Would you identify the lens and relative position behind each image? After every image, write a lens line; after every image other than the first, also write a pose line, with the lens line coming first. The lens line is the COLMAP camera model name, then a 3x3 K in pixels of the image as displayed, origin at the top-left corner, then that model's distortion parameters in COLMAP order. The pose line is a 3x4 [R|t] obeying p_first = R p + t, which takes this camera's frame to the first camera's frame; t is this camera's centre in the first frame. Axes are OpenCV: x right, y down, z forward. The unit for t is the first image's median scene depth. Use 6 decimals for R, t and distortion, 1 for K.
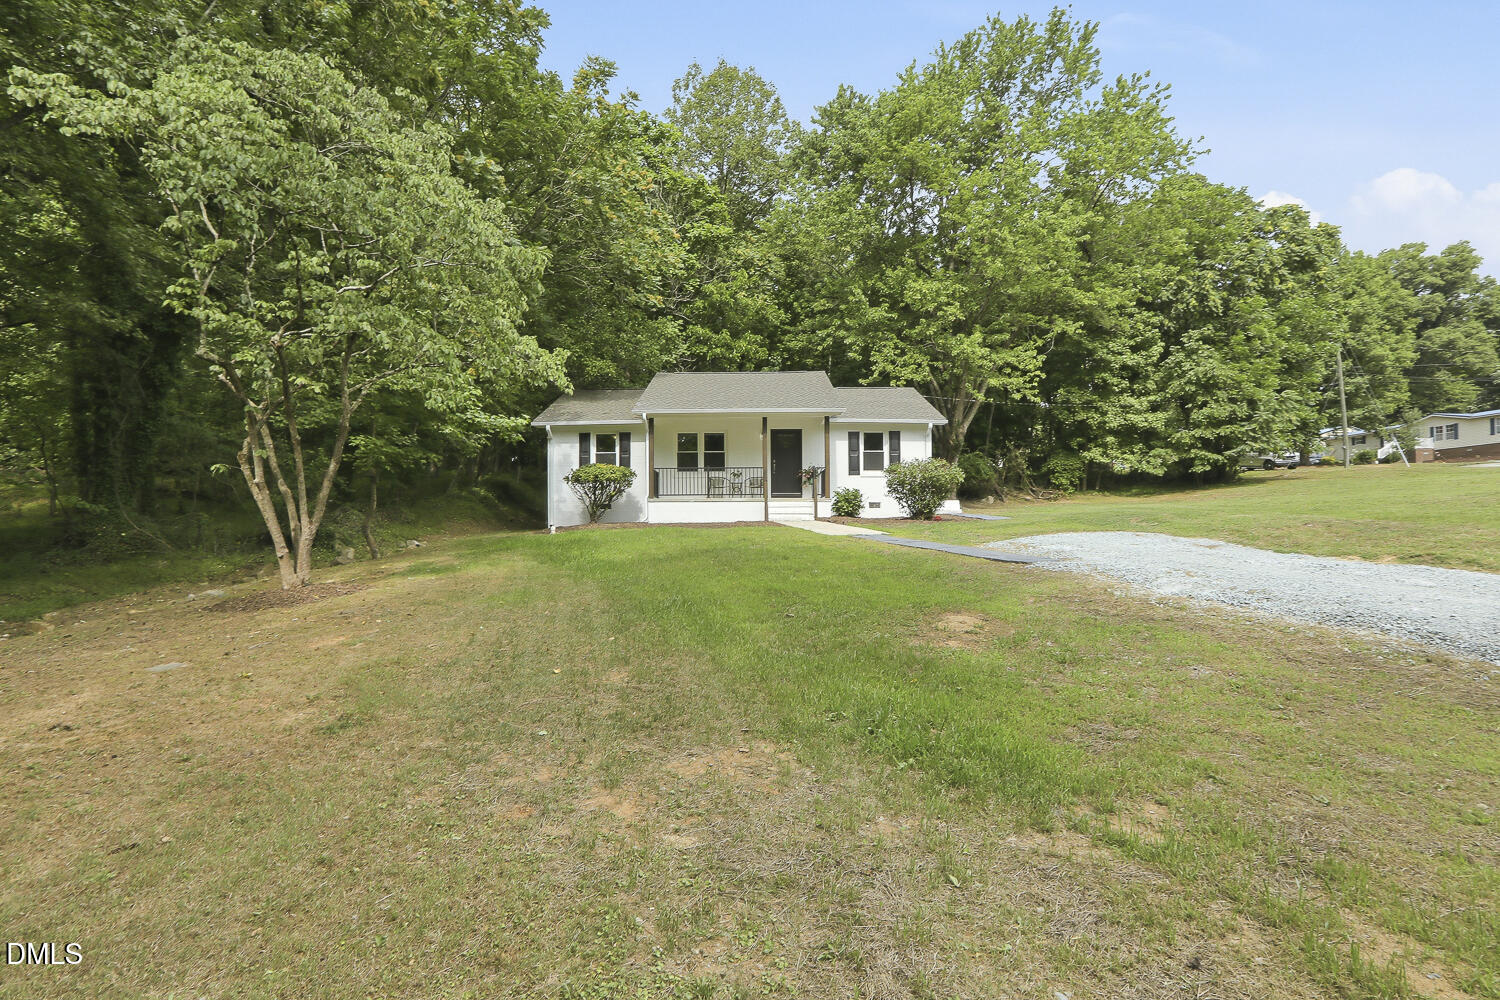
lens RADIAL K [[726.7, 0, 743.3], [0, 726.7, 485.6], [0, 0, 1]] dist [-0.001369, -0.000195]
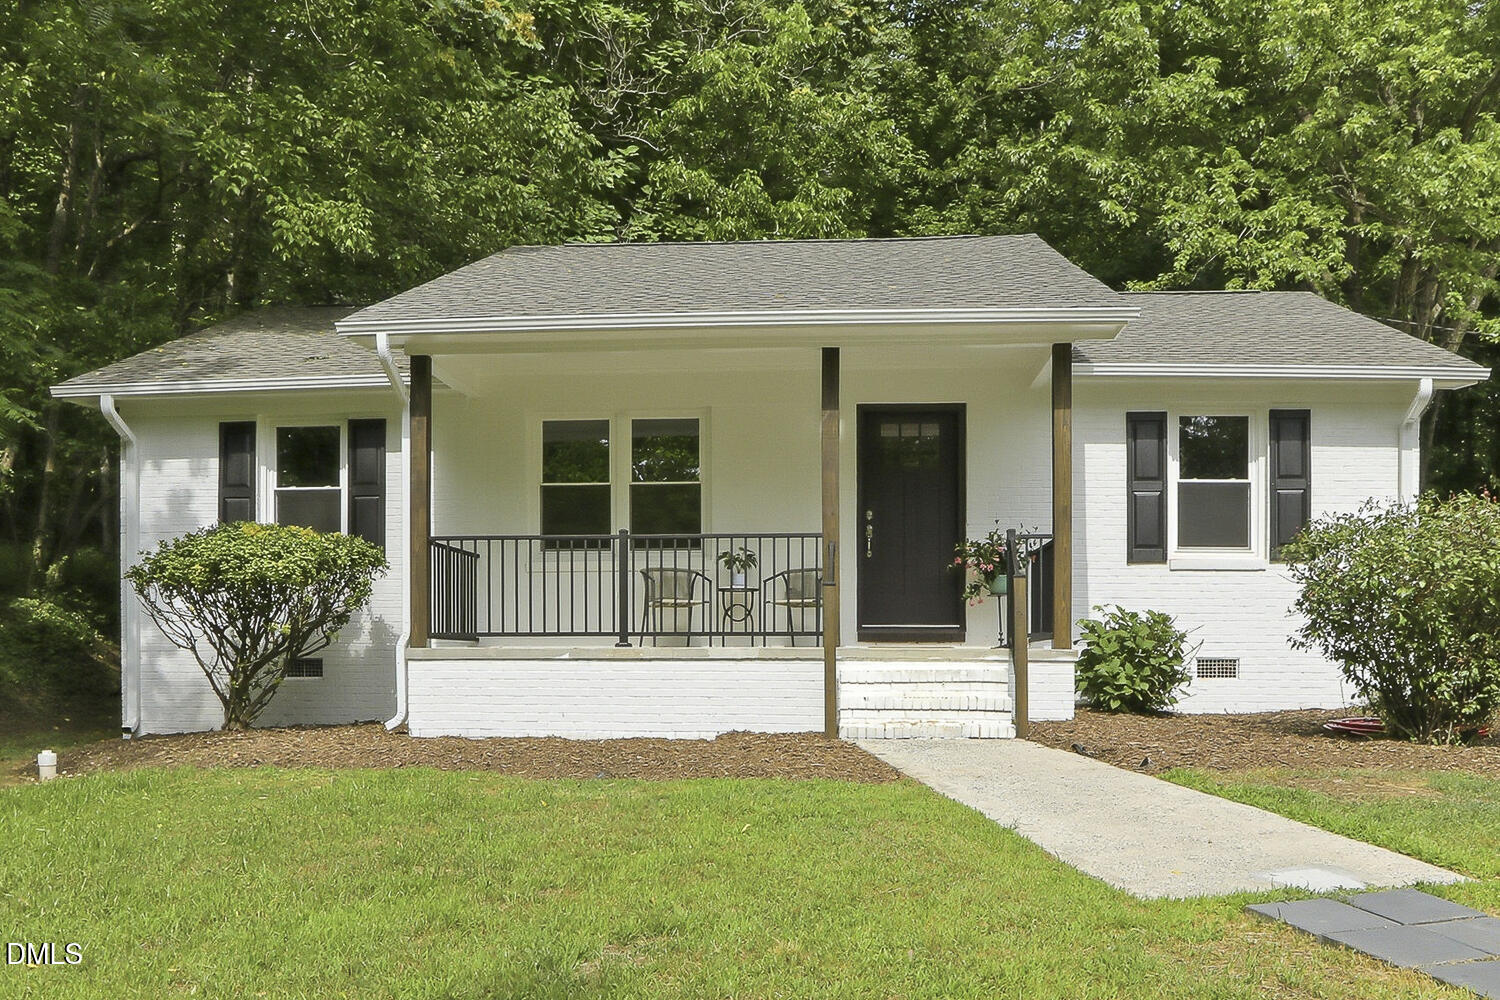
lens RADIAL K [[1359.2, 0, 748.9], [0, 1359.2, 590.2], [0, 0, 1]] dist [-0.019389, -0.003406]
pose [[0.997832, 0.003220, -0.065737, 0.030266], [-0.002719, 0.999967, 0.007713, -0.007535], [0.065759, -0.007518, 0.997807, 0.449924]]
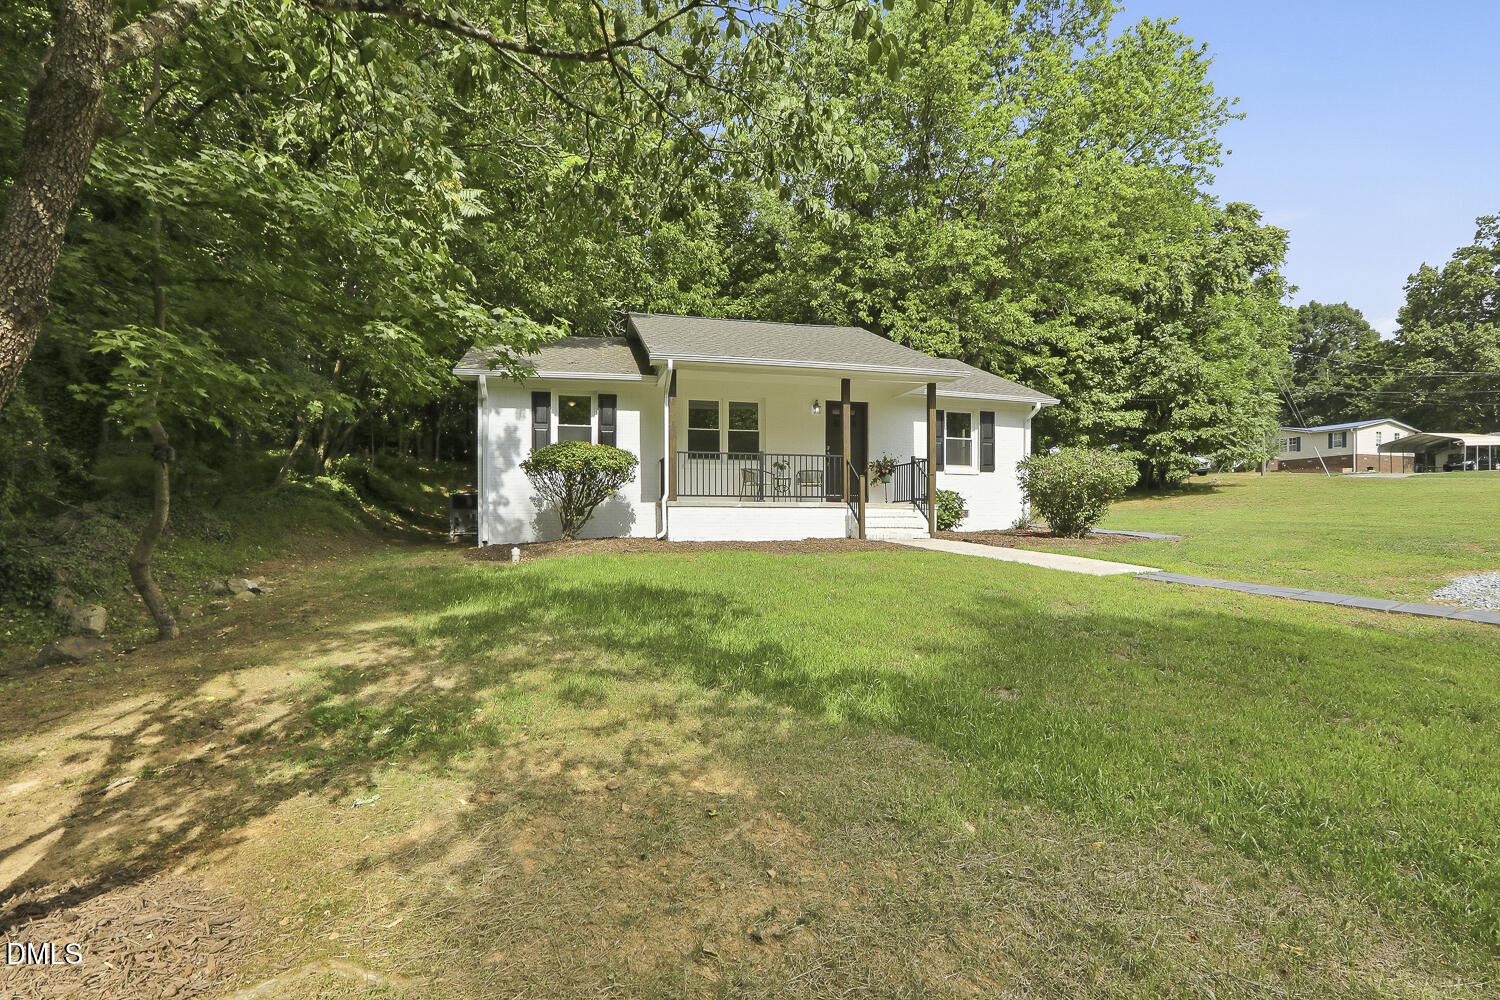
lens RADIAL K [[726.7, 0, 743.3], [0, 726.7, 485.6], [0, 0, 1]] dist [-0.001369, -0.000195]
pose [[0.970428, 0.019850, 0.240575, -0.198213], [-0.021472, 0.999761, 0.004125, 0.000748], [-0.240436, -0.009169, 0.970622, 0.354657]]
